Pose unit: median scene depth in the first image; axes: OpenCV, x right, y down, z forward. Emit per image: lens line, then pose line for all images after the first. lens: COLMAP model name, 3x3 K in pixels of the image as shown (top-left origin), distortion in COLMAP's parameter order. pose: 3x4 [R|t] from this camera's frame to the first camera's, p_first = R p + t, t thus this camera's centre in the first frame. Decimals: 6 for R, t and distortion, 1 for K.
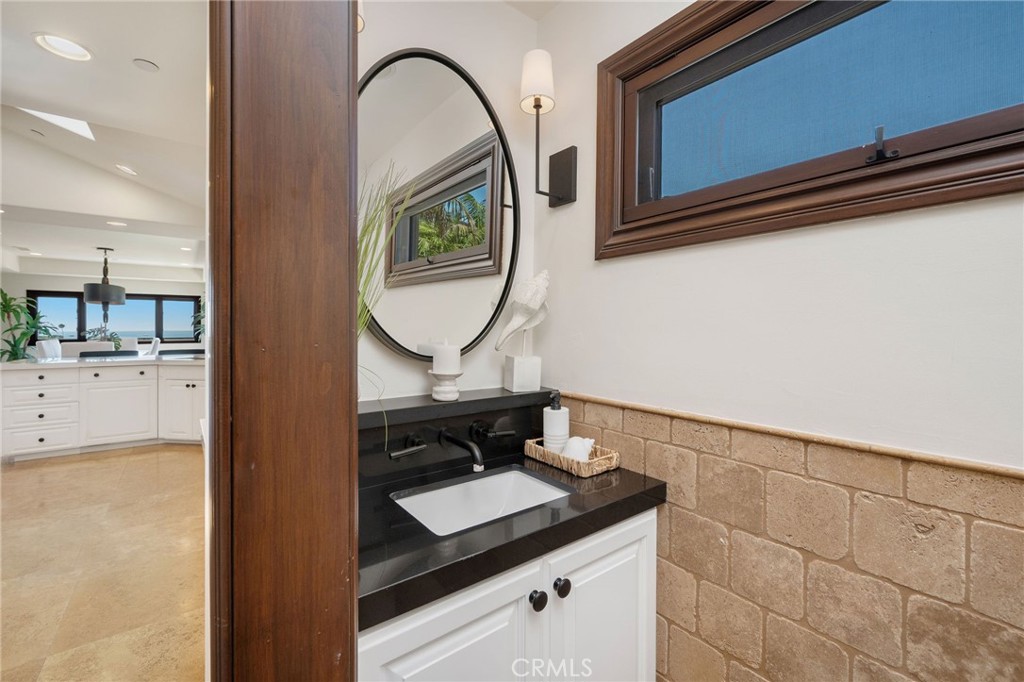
lens RADIAL K [[431.3, 0, 511.2], [0, 431.3, 328.6], [0, 0, 1]] dist [0.000875, 0.000164]
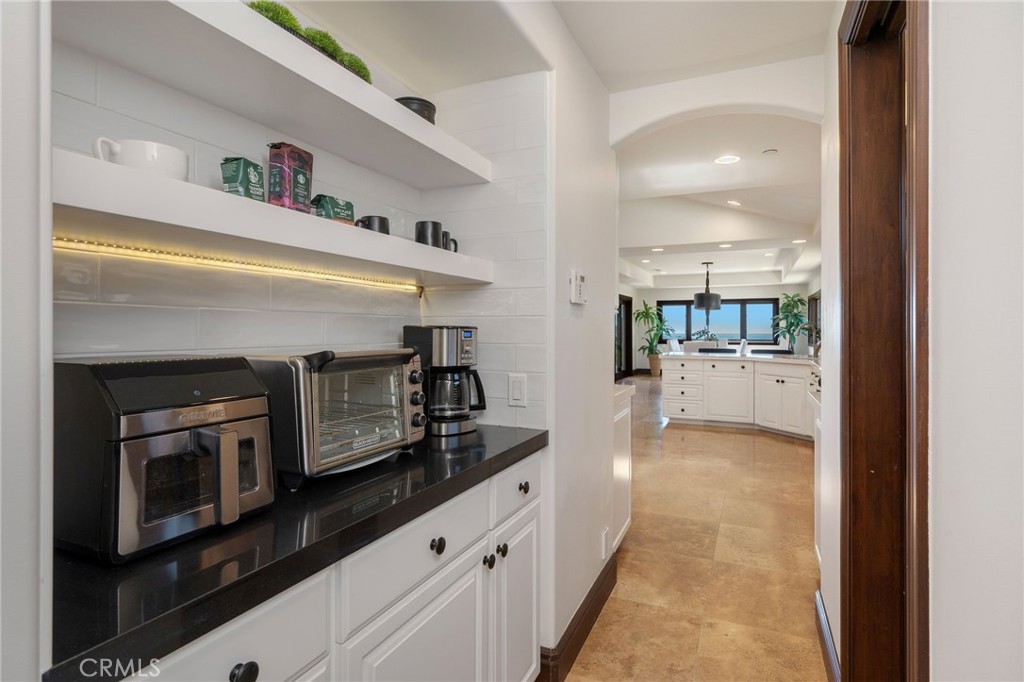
lens RADIAL K [[526.4, 0, 511.6], [0, 526.4, 326.1], [0, 0, 1]] dist [0.002224, 0.000003]
pose [[0.470442, -0.005426, -0.882414, 0.071596], [-0.004479, 0.999954, -0.008537, 0.002417], [0.882420, 0.007968, 0.470395, -0.137215]]
